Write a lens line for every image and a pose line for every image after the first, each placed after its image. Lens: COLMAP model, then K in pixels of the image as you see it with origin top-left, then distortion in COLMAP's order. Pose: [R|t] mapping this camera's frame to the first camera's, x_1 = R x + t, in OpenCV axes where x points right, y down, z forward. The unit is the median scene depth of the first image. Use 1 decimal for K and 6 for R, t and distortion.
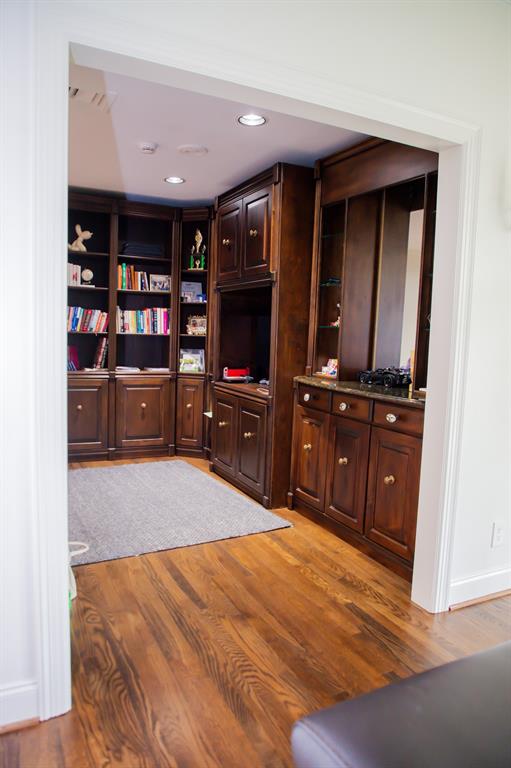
lens RADIAL K [[540.9, 0, 255.8], [0, 540.9, 384.2], [0, 0, 1]] dist [-0.005679, 0.001553]
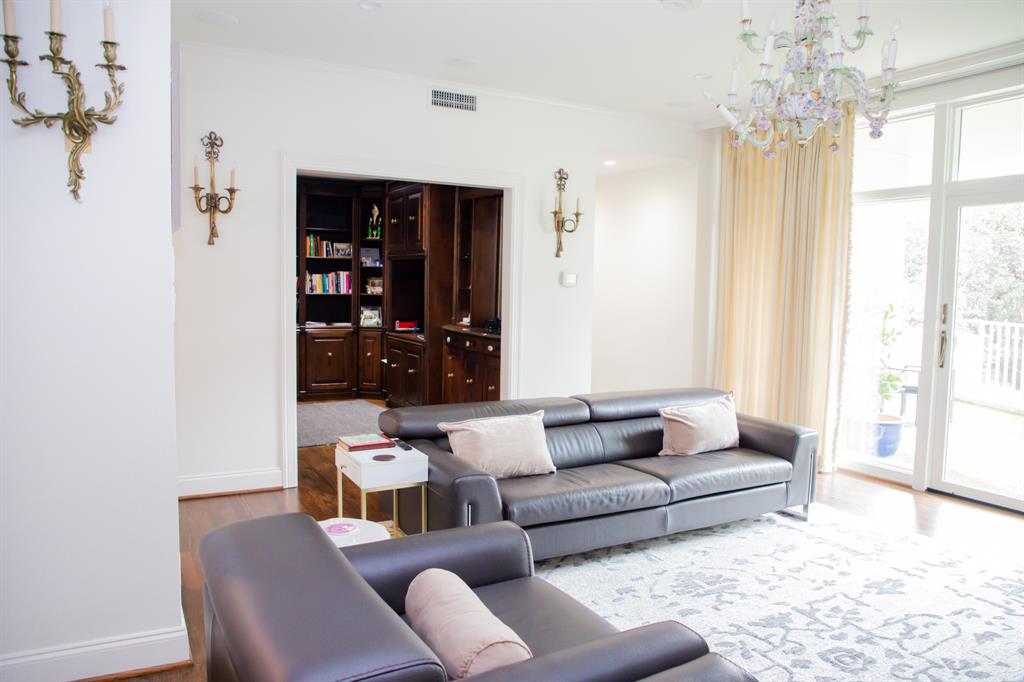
lens RADIAL K [[721.1, 0, 512.0], [0, 721.1, 339.9], [0, 0, 1]] dist [-0.005679, 0.001553]
pose [[0.998674, -0.016568, 0.048747, 0.112108], [0.017319, 0.999737, -0.015023, 0.037585], [-0.048485, 0.015848, 0.998698, -0.583476]]
